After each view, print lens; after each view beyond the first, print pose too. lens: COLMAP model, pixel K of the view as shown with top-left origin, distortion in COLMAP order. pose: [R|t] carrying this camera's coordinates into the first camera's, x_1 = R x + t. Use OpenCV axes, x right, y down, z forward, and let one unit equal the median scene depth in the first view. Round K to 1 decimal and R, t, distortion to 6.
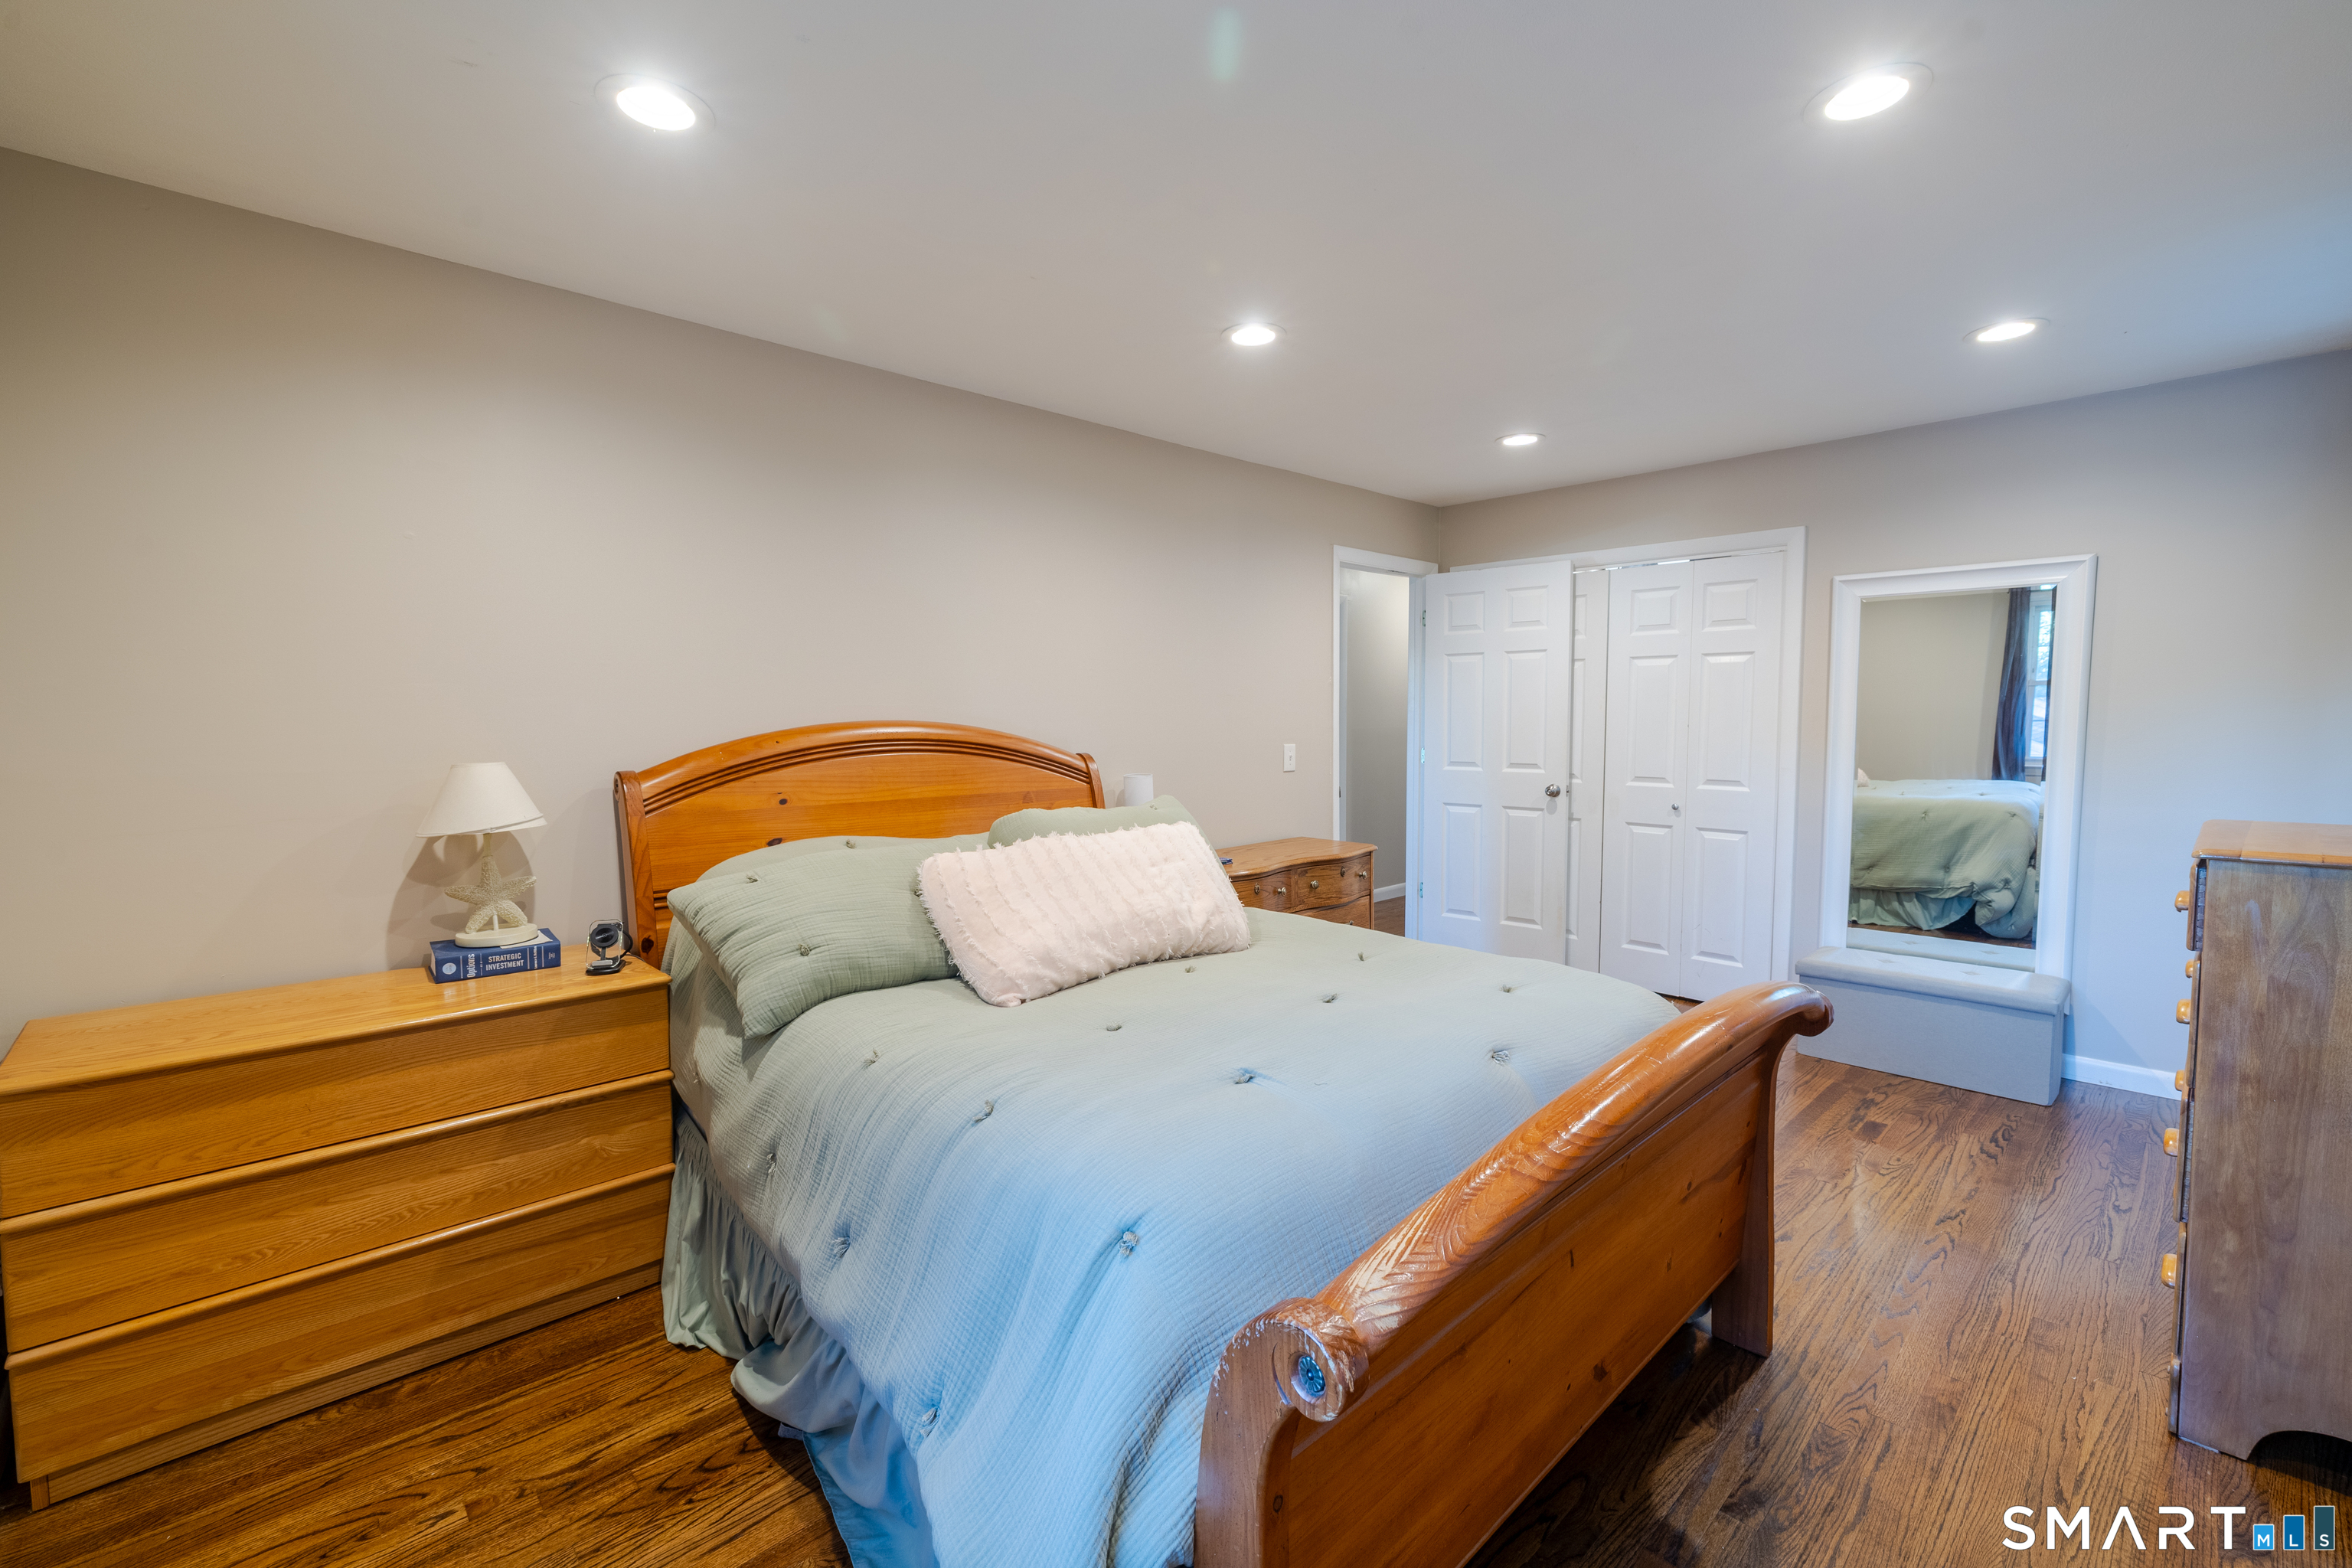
lens RADIAL K [[987.3, 0, 1183.4], [0, 987.3, 781.9], [0, 0, 1]] dist [-0.000894, 0.000397]
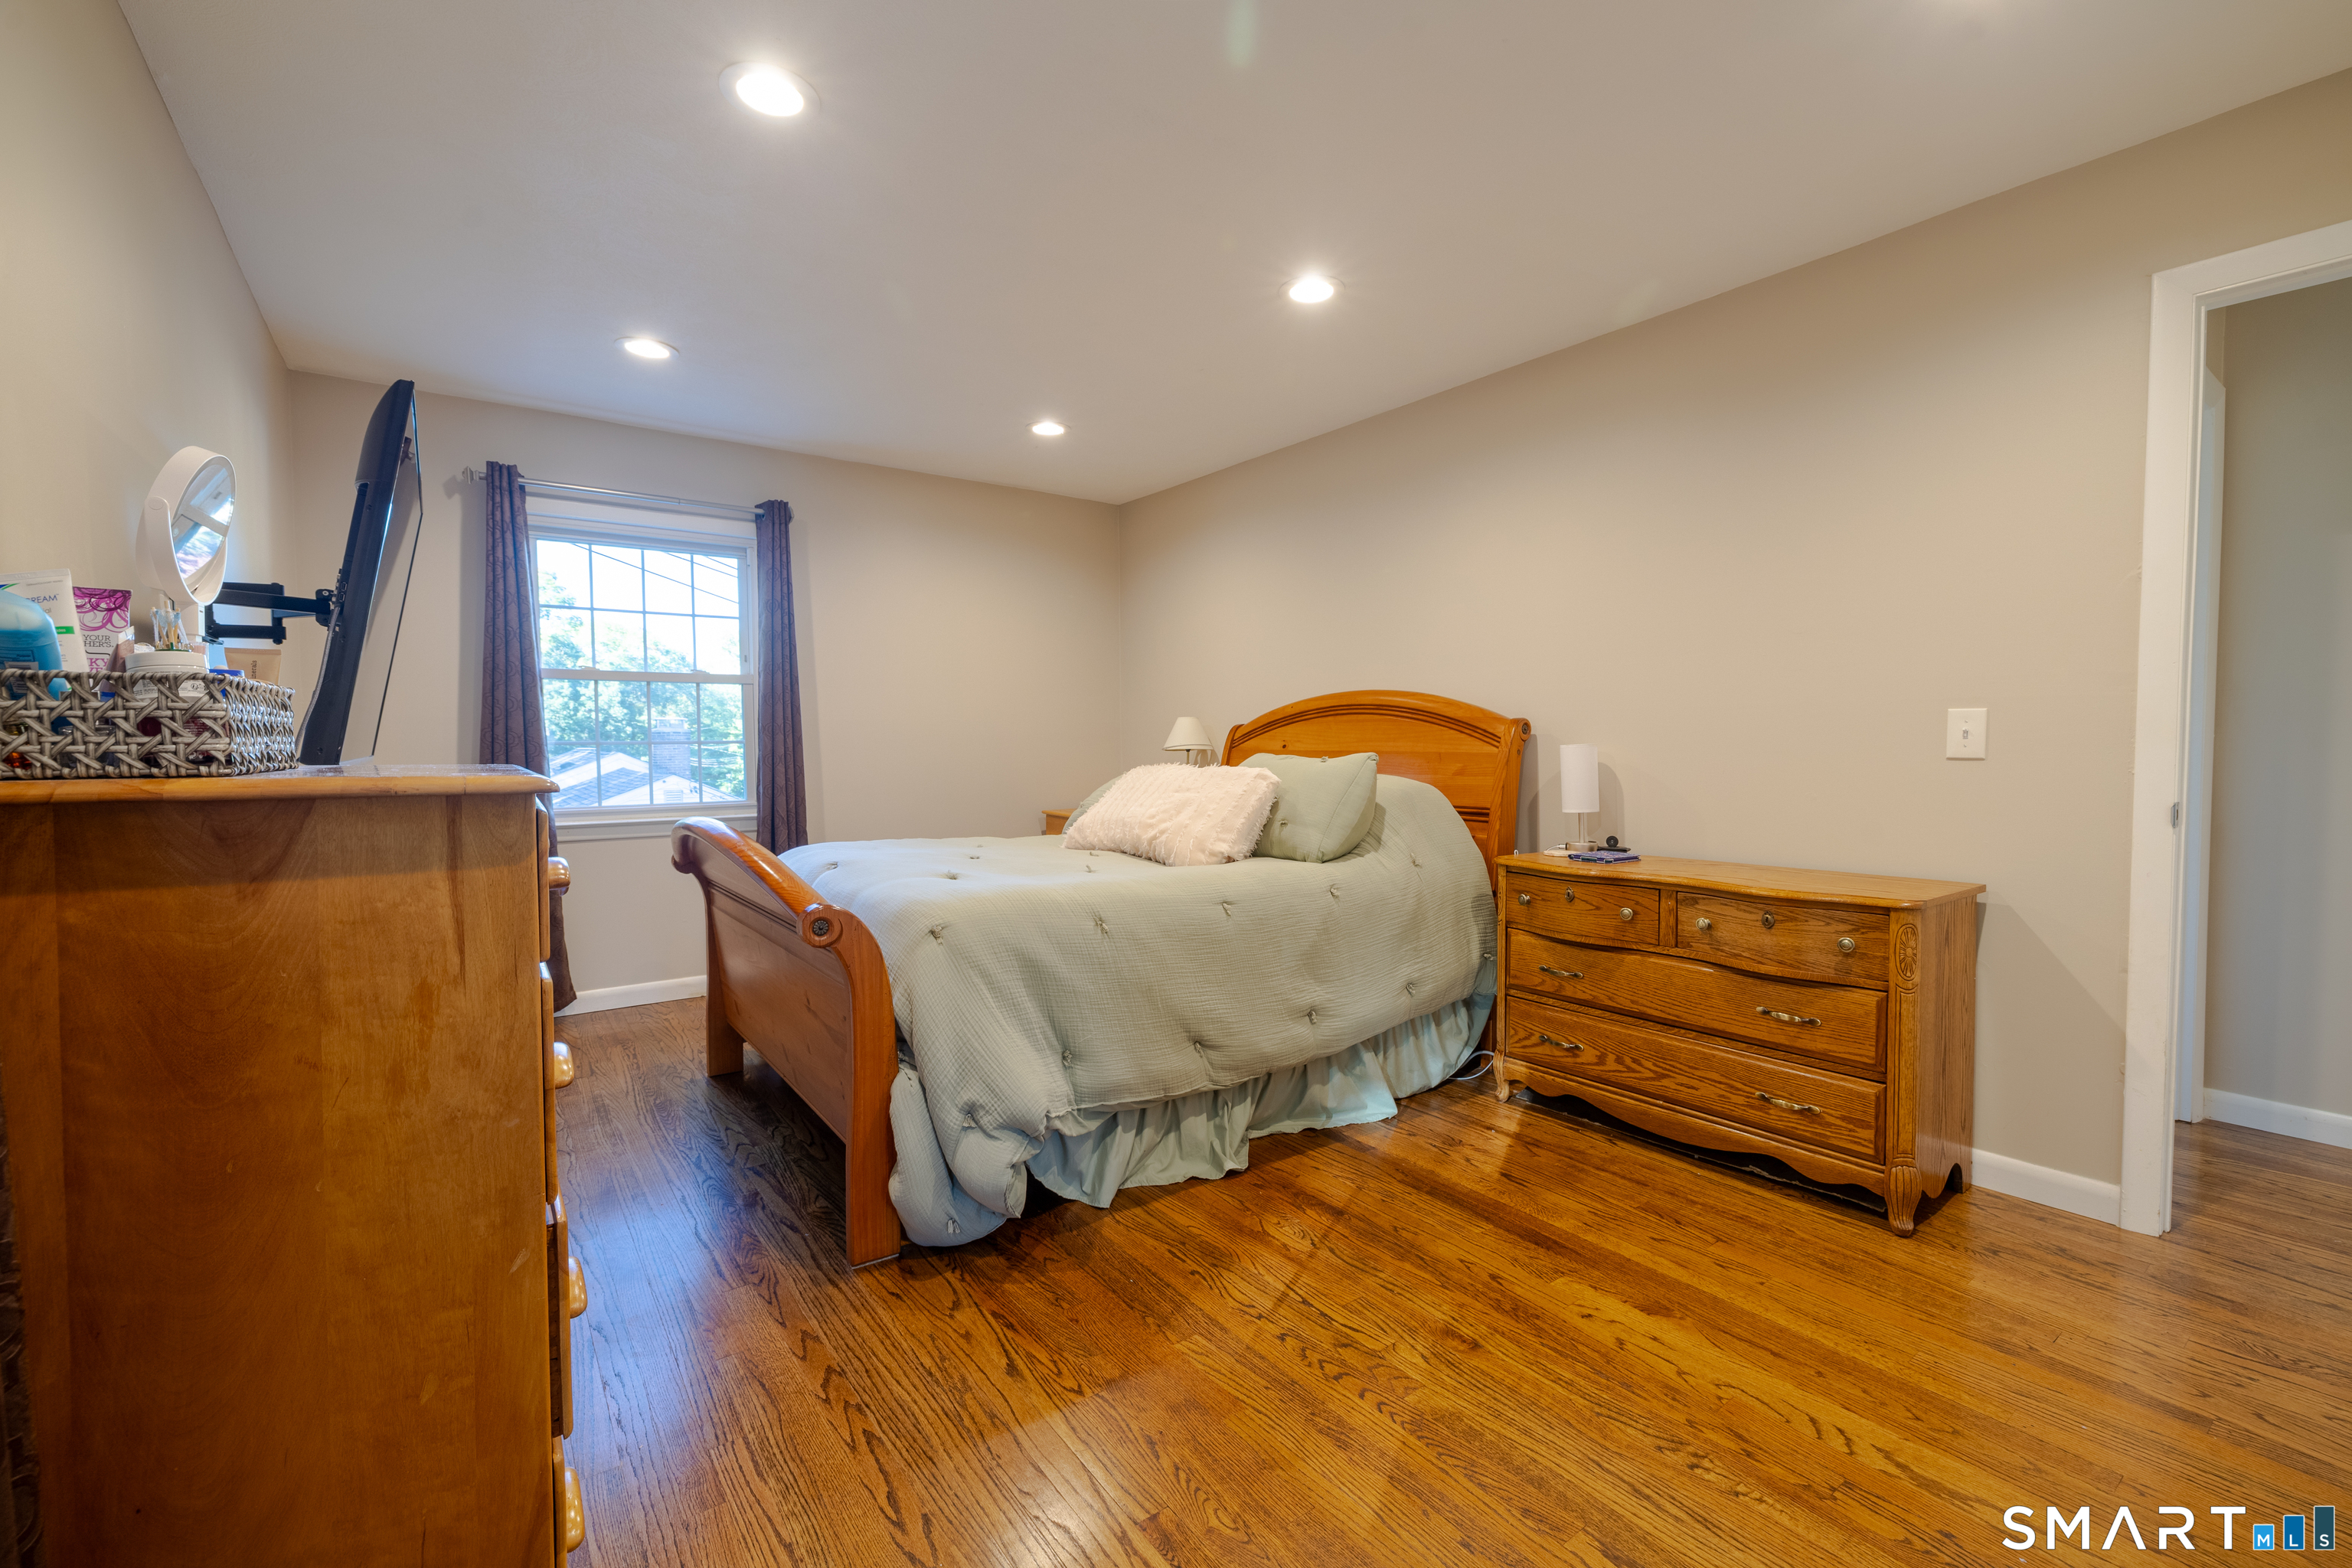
lens RADIAL K [[987.3, 0, 1183.4], [0, 987.3, 781.9], [0, 0, 1]] dist [-0.000894, 0.000397]
pose [[-0.124820, 0.036504, -0.991508, 1.471294], [-0.061141, 0.997141, 0.044408, 0.009204], [0.990294, 0.066165, -0.122231, 1.361014]]
